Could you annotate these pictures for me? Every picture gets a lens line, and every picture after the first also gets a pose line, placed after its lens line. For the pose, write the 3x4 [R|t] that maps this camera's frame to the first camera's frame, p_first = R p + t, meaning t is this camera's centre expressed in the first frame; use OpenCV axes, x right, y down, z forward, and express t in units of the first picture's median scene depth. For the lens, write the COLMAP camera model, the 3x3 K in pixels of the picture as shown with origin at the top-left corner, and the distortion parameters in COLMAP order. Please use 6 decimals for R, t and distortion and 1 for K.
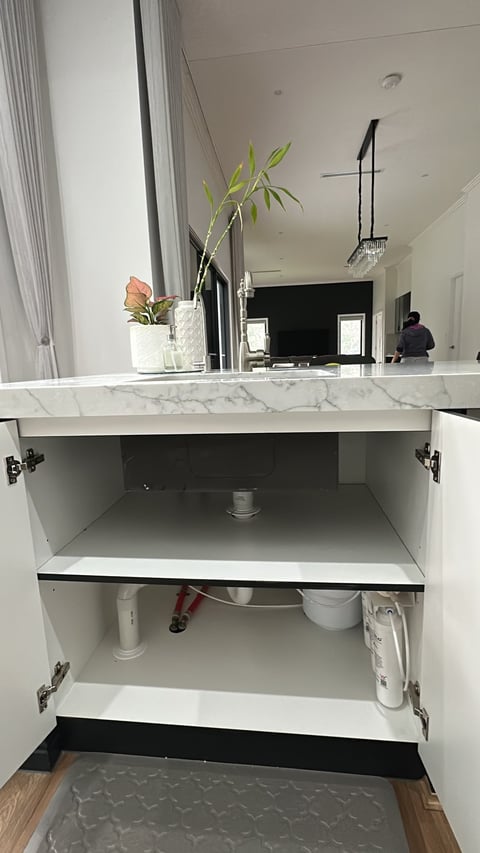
lens RADIAL K [[394.3, 0, 243.1], [0, 394.3, 427.2], [0, 0, 1]] dist [0.001391, 0.001173]
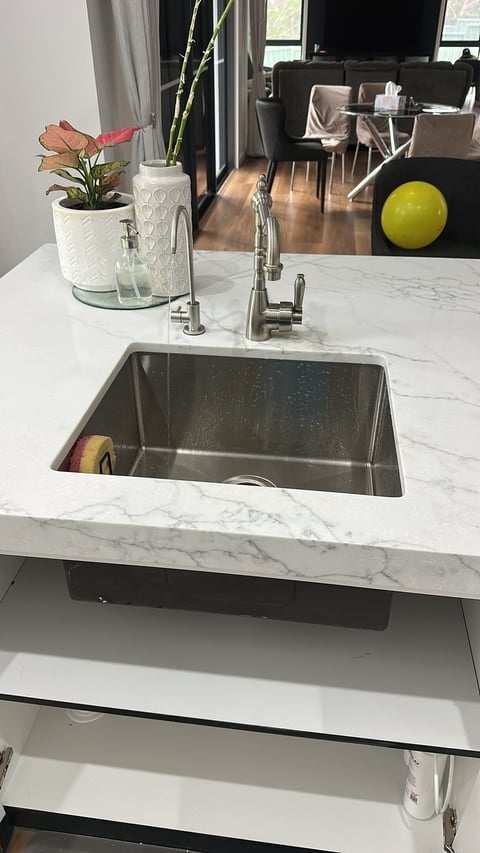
lens RADIAL K [[634.2, 0, 238.2], [0, 634.2, 425.8], [0, 0, 1]] dist [0.016290, -0.018367]
pose [[0.999101, 0.042296, -0.002759, -0.027856], [-0.037922, 0.921071, 0.387544, -0.643321], [0.018933, -0.387091, 0.921847, 0.136955]]
